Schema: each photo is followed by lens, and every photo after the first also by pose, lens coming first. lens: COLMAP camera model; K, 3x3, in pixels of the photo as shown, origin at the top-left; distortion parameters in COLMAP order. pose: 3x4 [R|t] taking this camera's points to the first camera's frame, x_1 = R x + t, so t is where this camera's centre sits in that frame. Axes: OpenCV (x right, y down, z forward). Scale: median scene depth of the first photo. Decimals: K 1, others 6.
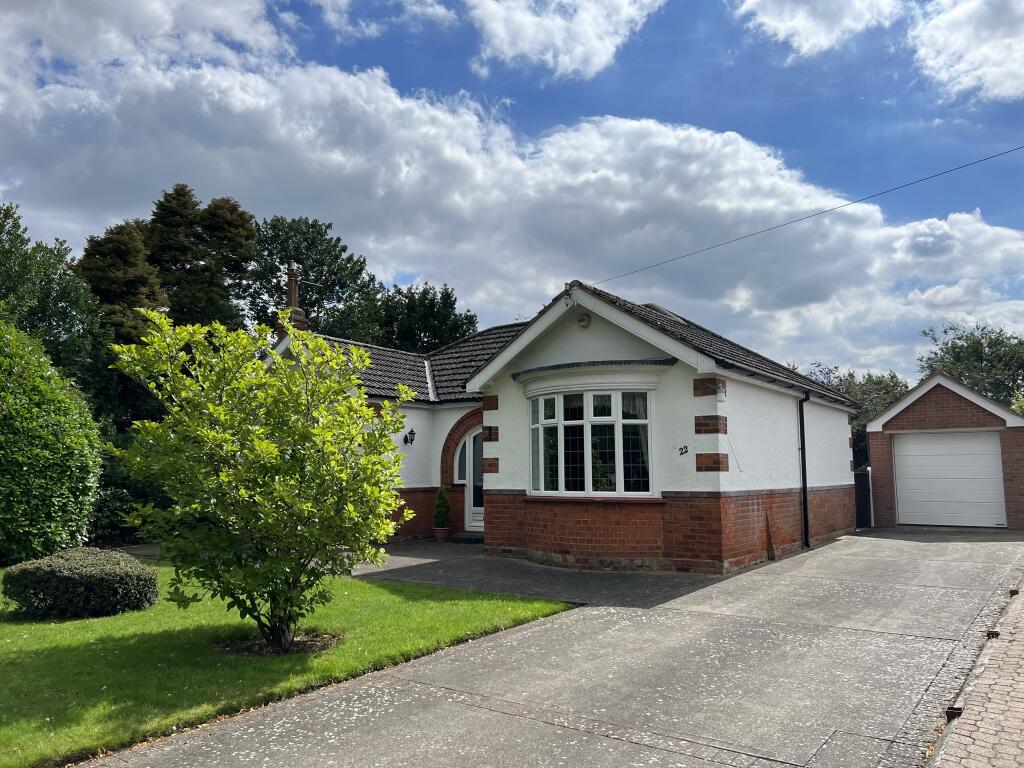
lens RADIAL K [[823.8, 0, 512.0], [0, 823.8, 384.0], [0, 0, 1]] dist [-0.001730, -0.001489]
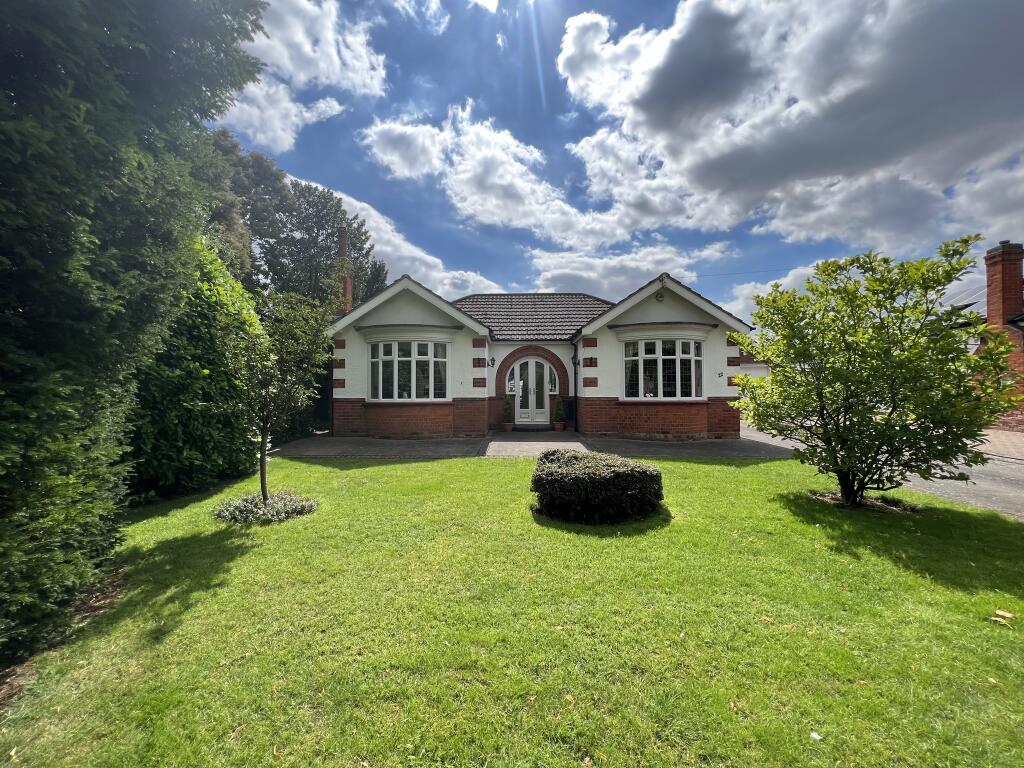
lens RADIAL K [[417.2, 0, 512.0], [0, 417.2, 384.0], [0, 0, 1]] dist [-0.001082, -0.000240]
pose [[0.822711, 0.006732, 0.568421, -0.237104], [-0.061255, 0.995157, 0.076873, 0.019428], [-0.565151, -0.098063, 0.819139, 0.164931]]
